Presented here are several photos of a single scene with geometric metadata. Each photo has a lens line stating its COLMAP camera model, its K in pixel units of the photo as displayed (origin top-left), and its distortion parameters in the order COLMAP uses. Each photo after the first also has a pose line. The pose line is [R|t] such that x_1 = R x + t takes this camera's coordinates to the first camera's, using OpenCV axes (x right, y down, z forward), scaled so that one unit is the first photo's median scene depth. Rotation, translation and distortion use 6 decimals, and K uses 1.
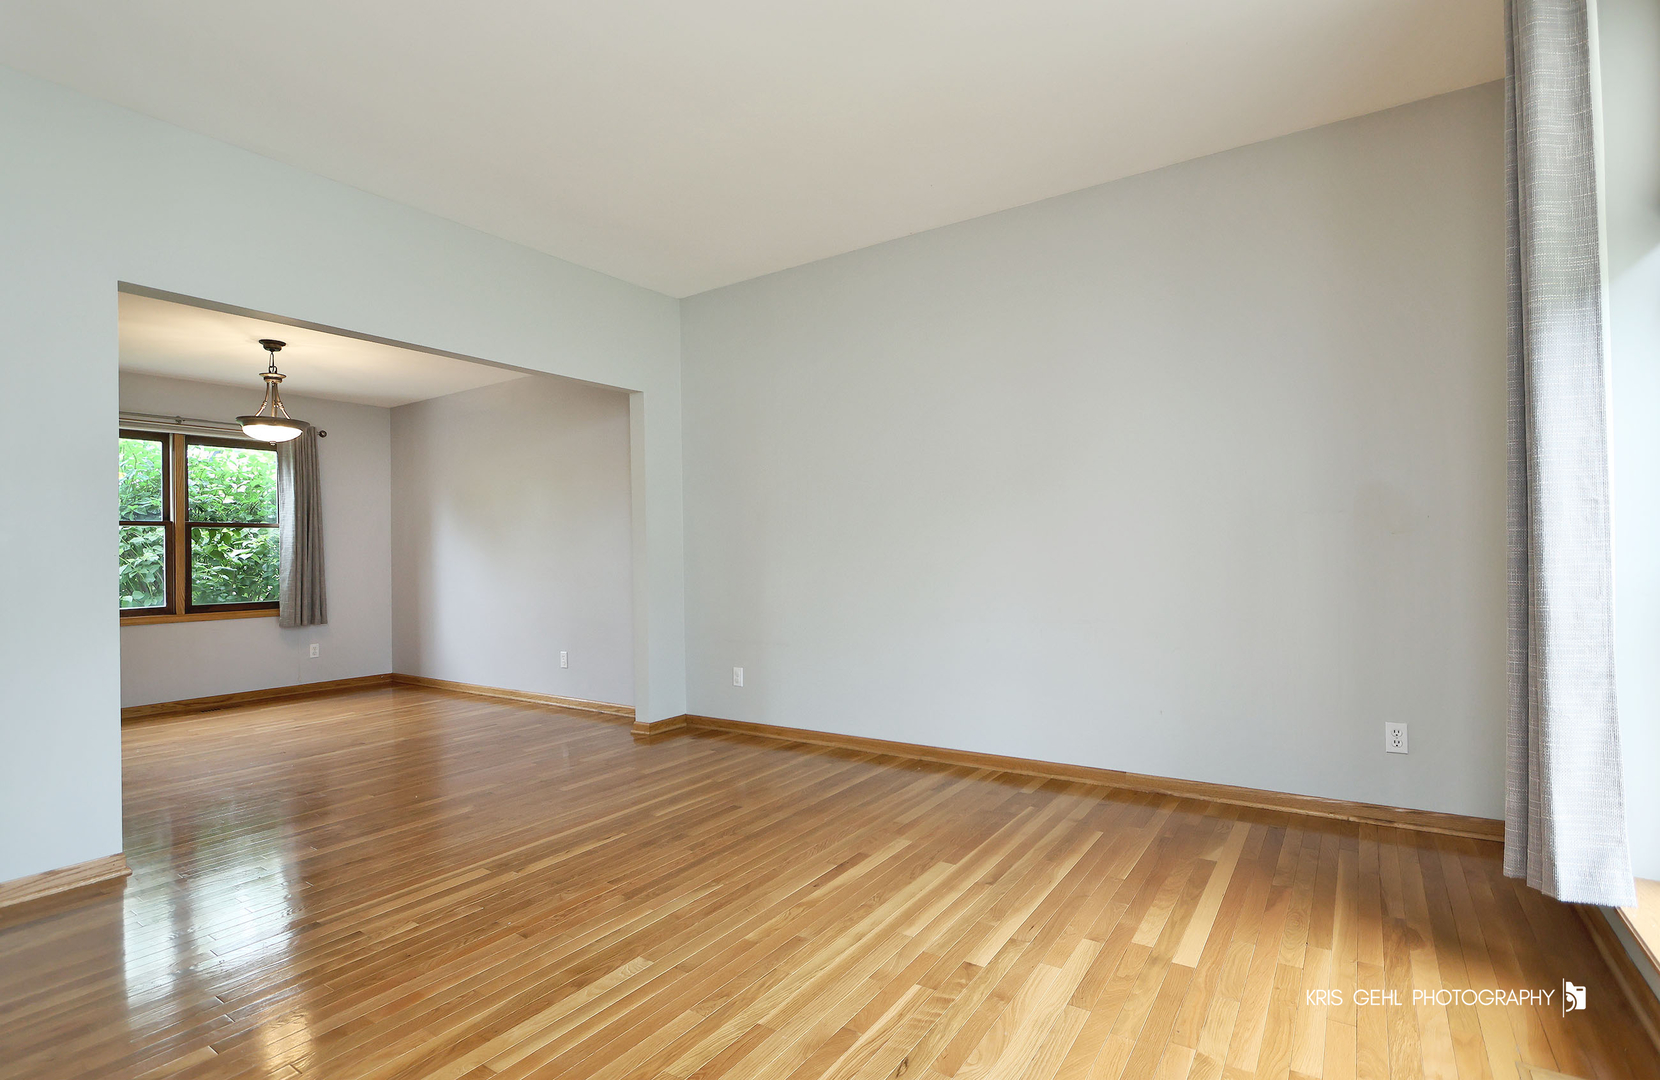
lens RADIAL K [[783.2, 0, 824.0], [0, 783.2, 540.8], [0, 0, 1]] dist [-0.017368, 0.001774]
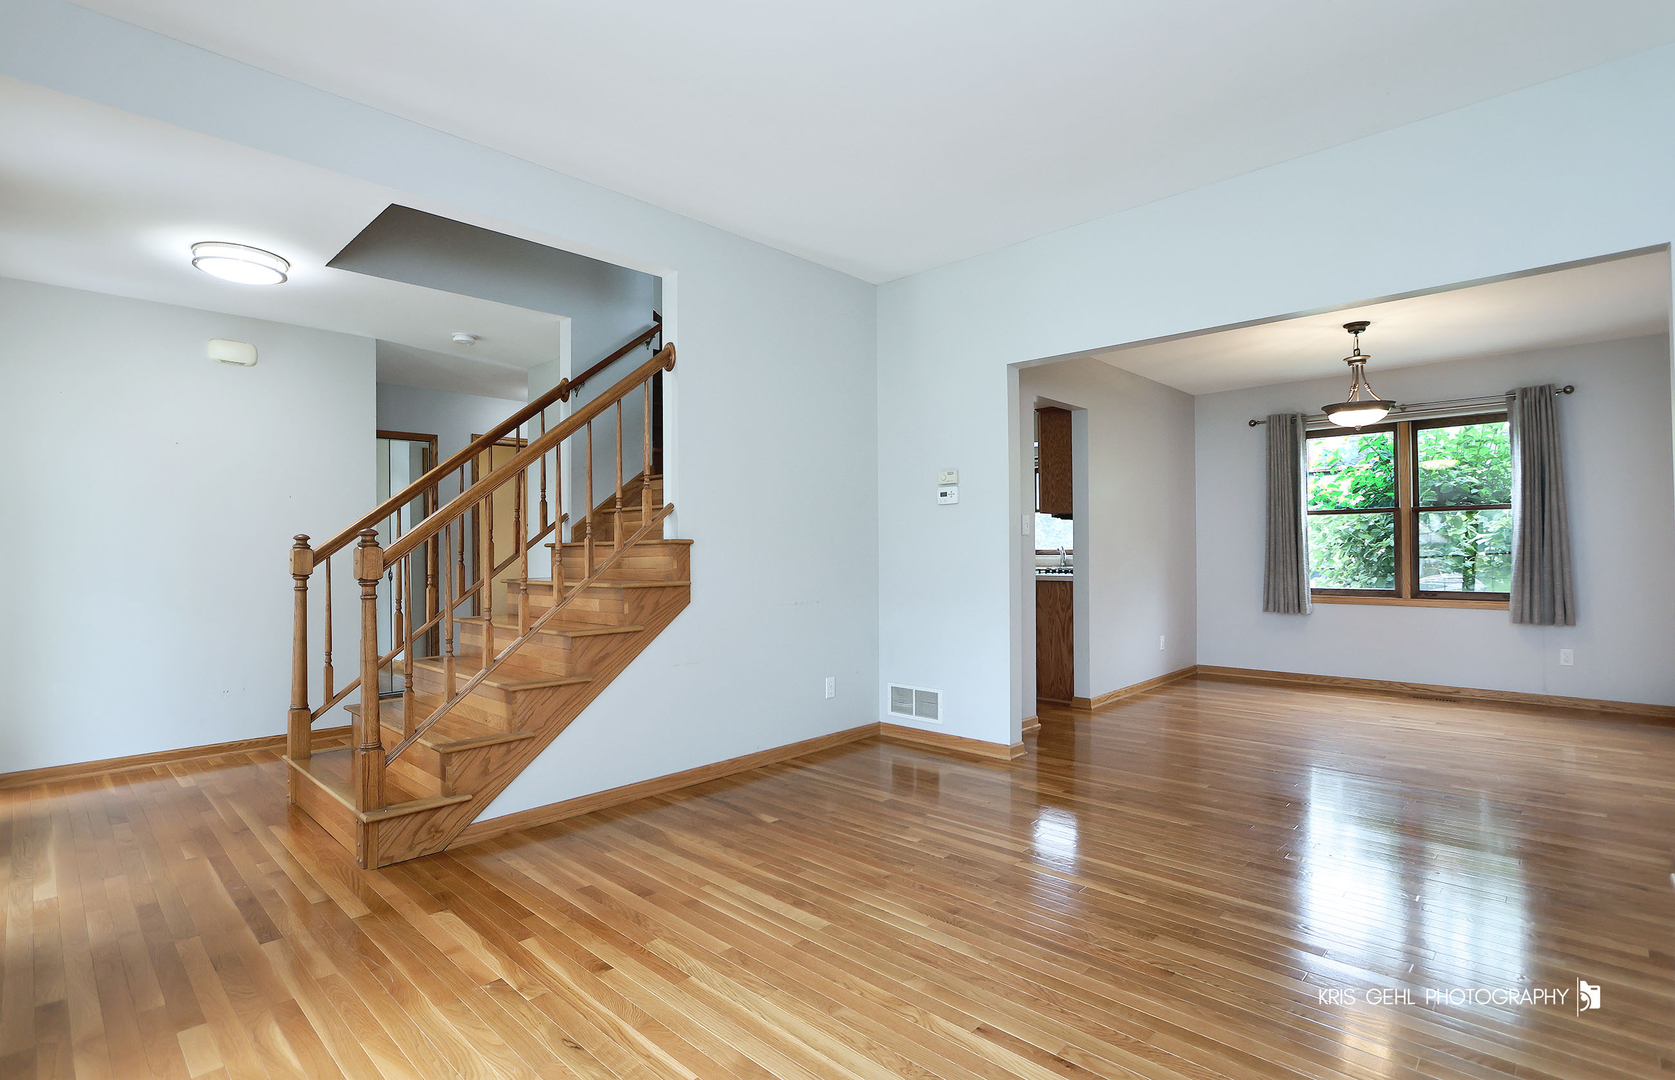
lens RADIAL K [[790.2, 0, 836.3], [0, 790.2, 536.9], [0, 0, 1]] dist [-0.017368, 0.001774]
pose [[-0.156700, 0.003381, -0.987641, 0.394651], [0.025491, 0.999675, -0.000622, -0.005590], [0.987317, -0.025273, -0.156735, 0.548572]]
